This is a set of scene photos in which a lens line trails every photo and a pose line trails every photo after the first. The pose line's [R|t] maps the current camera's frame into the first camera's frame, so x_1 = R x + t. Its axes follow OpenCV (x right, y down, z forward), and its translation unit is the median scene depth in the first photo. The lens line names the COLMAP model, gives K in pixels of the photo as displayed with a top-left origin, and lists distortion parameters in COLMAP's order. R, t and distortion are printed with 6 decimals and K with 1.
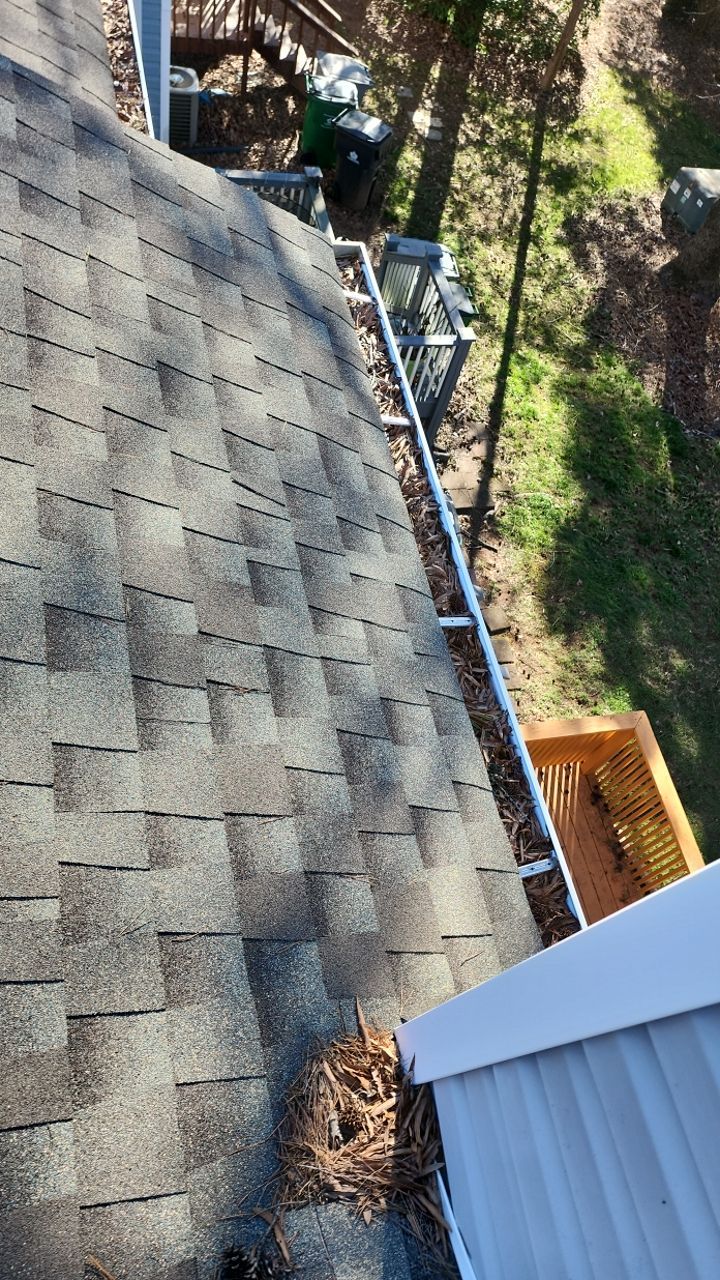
lens RADIAL K [[850.6, 0, 360.0], [0, 850.6, 640.0], [0, 0, 1]] dist [0.085473, -0.080713]
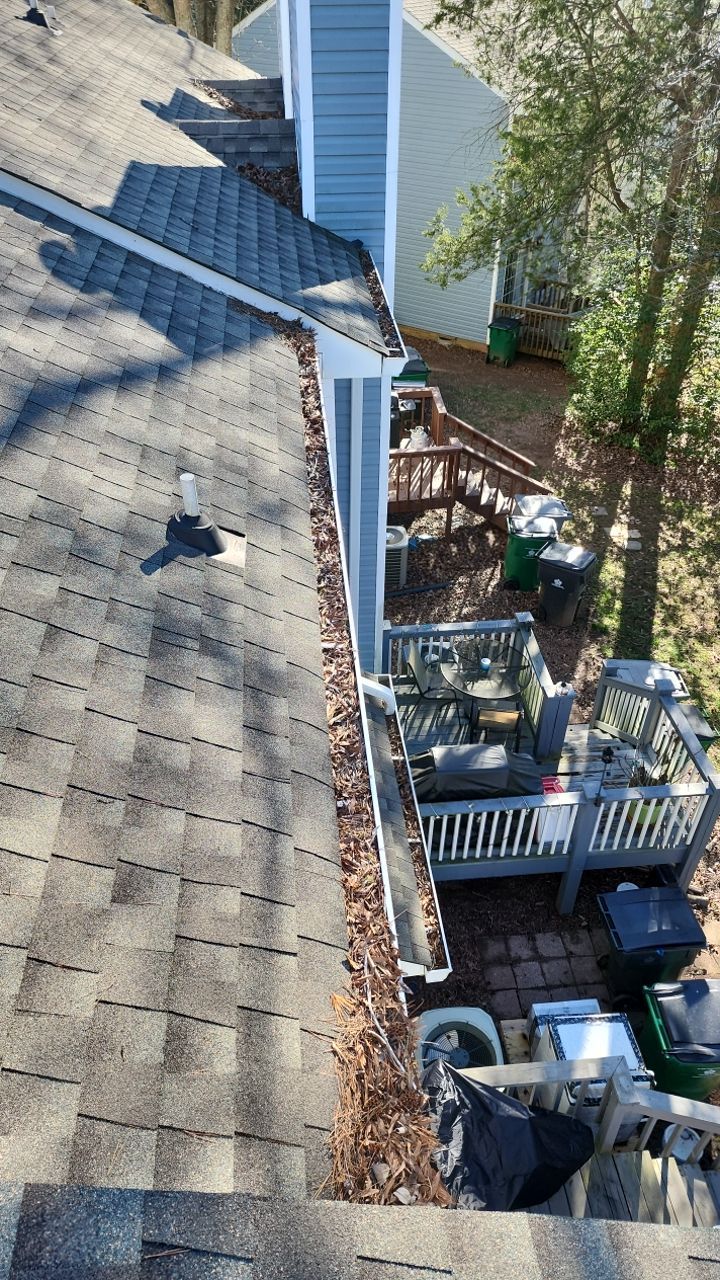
lens RADIAL K [[850.6, 0, 360.0], [0, 850.6, 640.0], [0, 0, 1]] dist [0.085473, -0.080713]
pose [[0.973974, -0.071233, -0.215177, -0.020506], [-0.014477, 0.927845, -0.372686, -0.107572], [0.226198, 0.366101, 0.902665, 0.062168]]
